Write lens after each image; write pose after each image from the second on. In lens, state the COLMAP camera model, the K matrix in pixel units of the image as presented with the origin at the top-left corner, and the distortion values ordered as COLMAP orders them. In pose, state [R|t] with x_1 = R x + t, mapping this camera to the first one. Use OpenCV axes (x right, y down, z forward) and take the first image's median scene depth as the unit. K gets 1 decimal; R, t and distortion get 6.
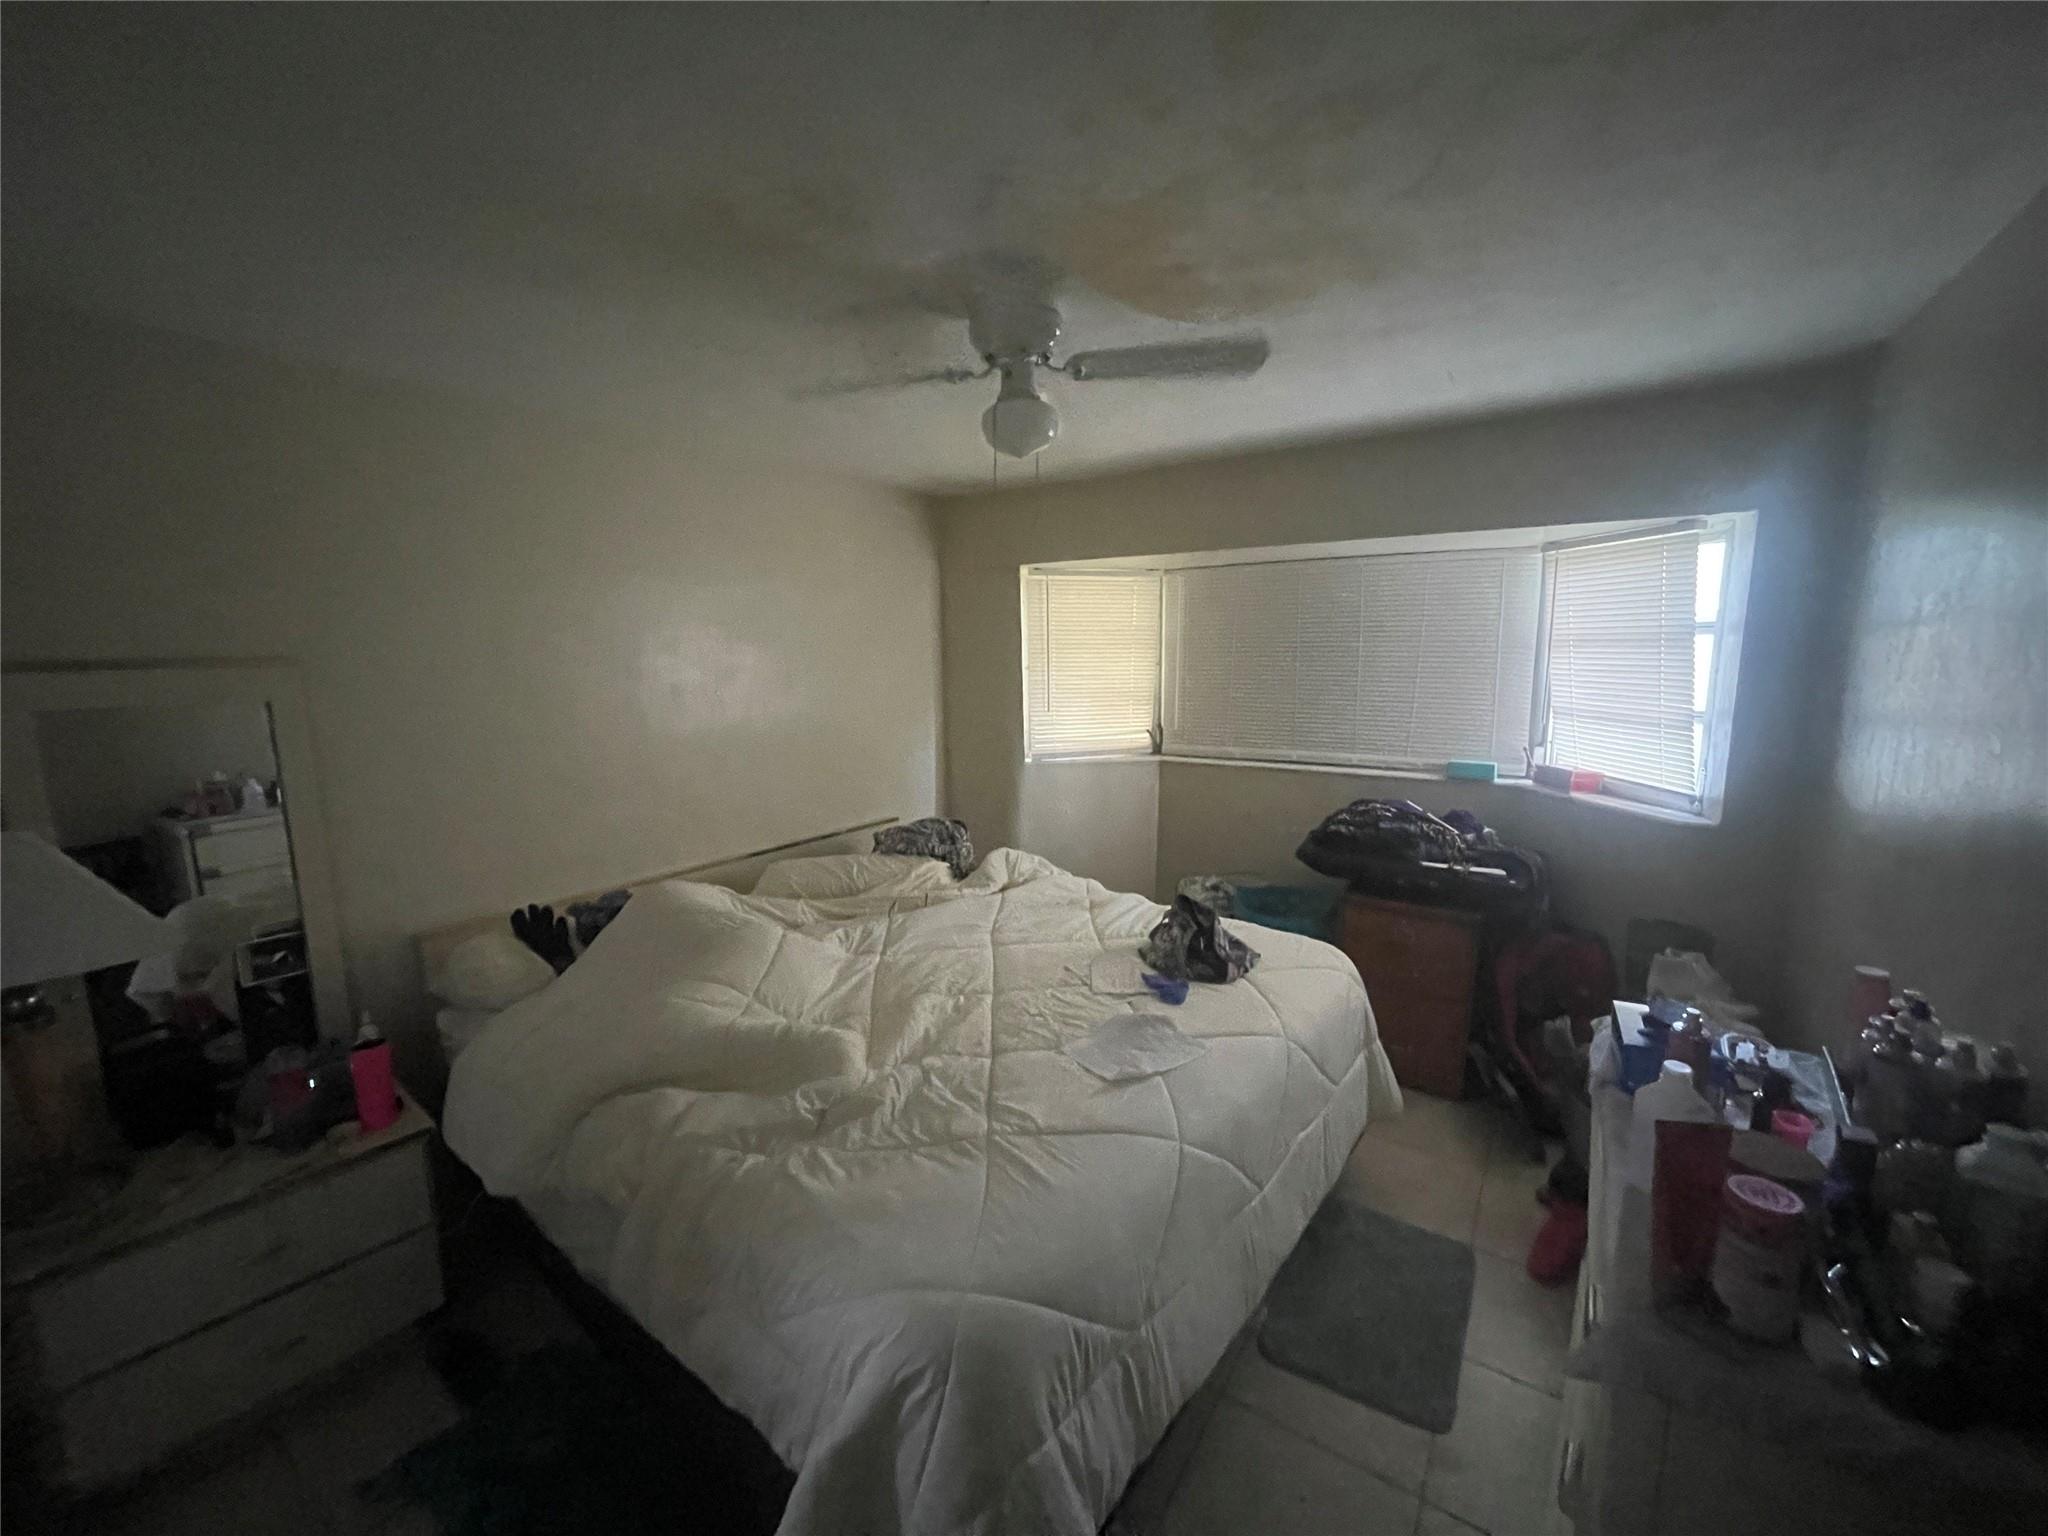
lens RADIAL K [[822.1, 0, 1026.5], [0, 822.1, 766.0], [0, 0, 1]] dist [-0.002848, -0.000131]
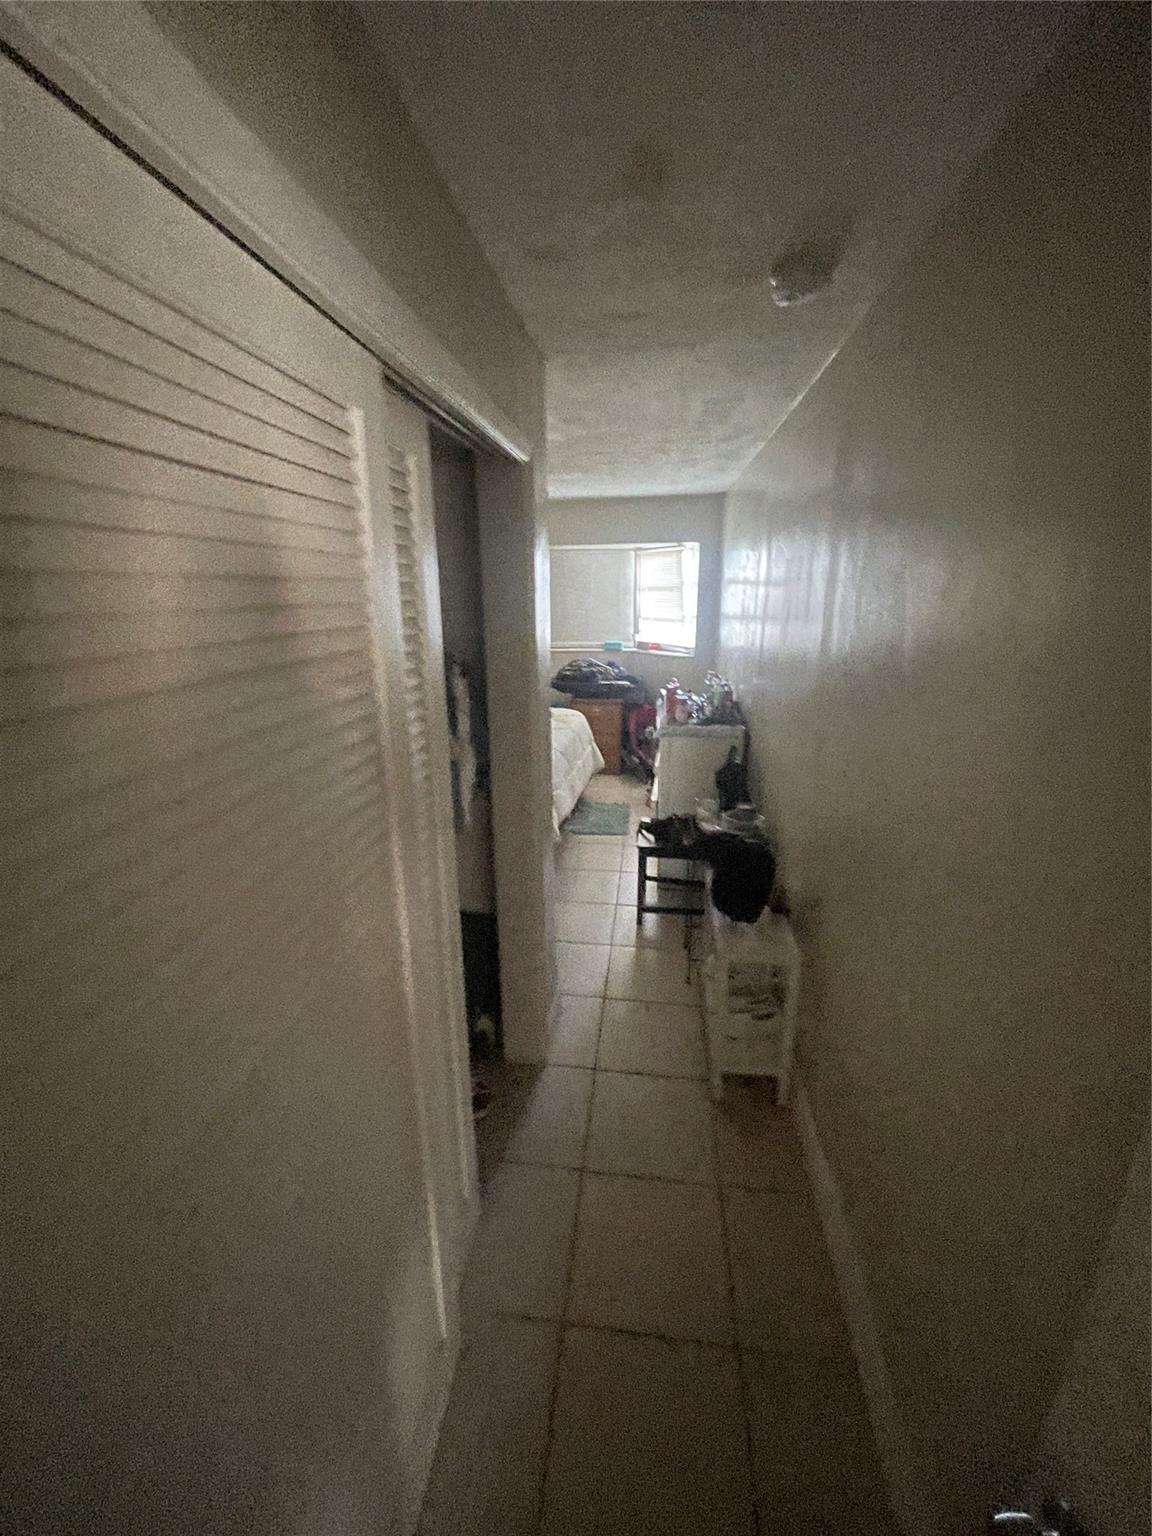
lens RADIAL K [[616.6, 0, 573.0], [0, 616.6, 766.4], [0, 0, 1]] dist [-0.002848, -0.000131]
pose [[0.893017, -0.126830, 0.431781, -0.415860], [0.070169, 0.986972, 0.144786, 0.091575], [-0.444519, -0.098999, 0.890282, -0.627232]]
